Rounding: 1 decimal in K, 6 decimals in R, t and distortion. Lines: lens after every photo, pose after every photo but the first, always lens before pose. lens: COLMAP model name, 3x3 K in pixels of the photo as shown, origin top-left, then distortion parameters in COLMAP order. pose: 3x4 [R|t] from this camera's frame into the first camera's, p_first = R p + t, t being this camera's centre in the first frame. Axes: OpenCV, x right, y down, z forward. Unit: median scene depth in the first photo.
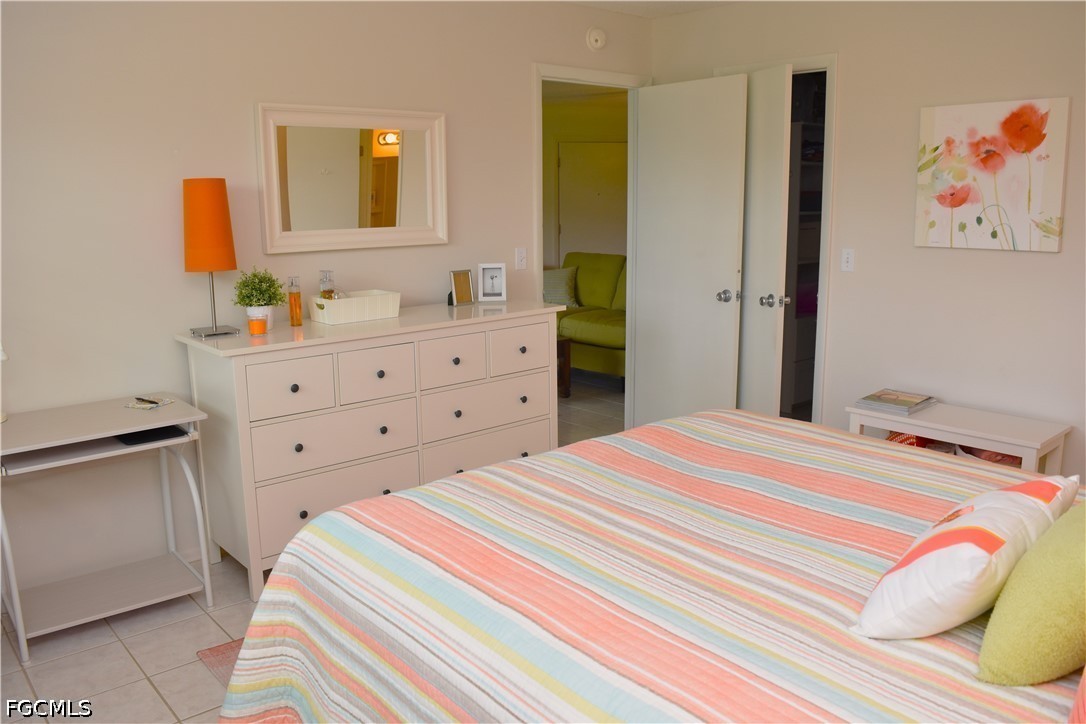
lens RADIAL K [[850.4, 0, 541.3], [0, 850.4, 359.1], [0, 0, 1]] dist [-0.105663, 0.034967]
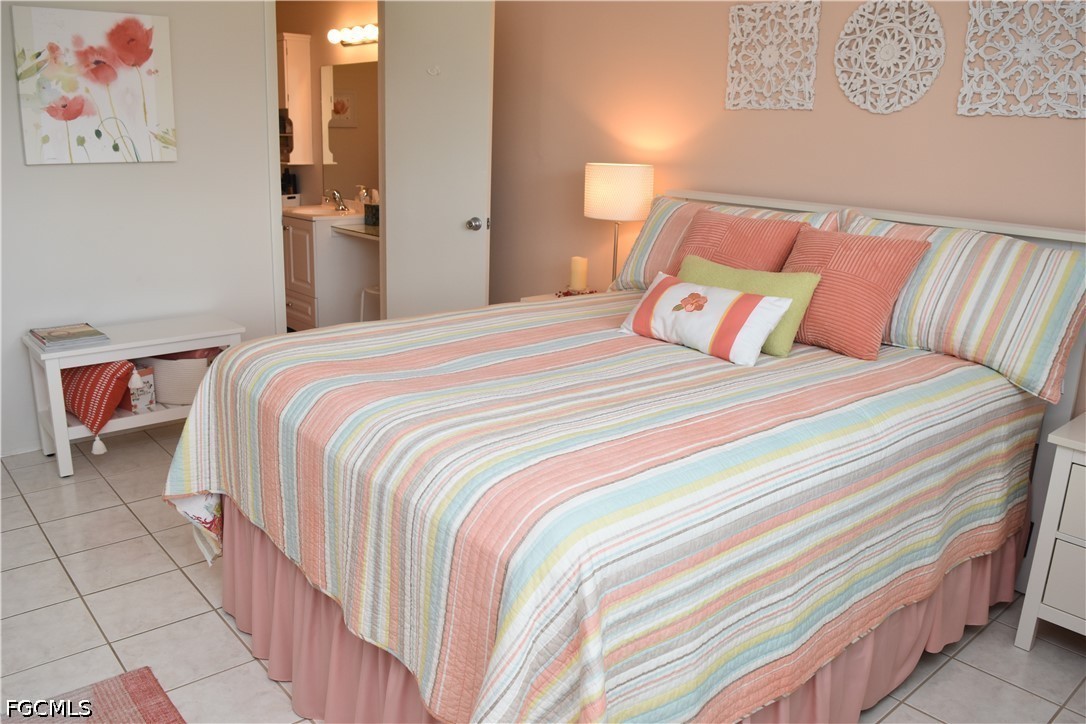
lens RADIAL K [[850.4, 0, 539.8], [0, 850.4, 362.3], [0, 0, 1]] dist [-0.105663, 0.034967]
pose [[0.001106, -0.251936, 0.967743, -0.515681], [0.156778, 0.955820, 0.248653, -0.074175], [-0.987633, 0.151446, 0.040555, 0.521398]]
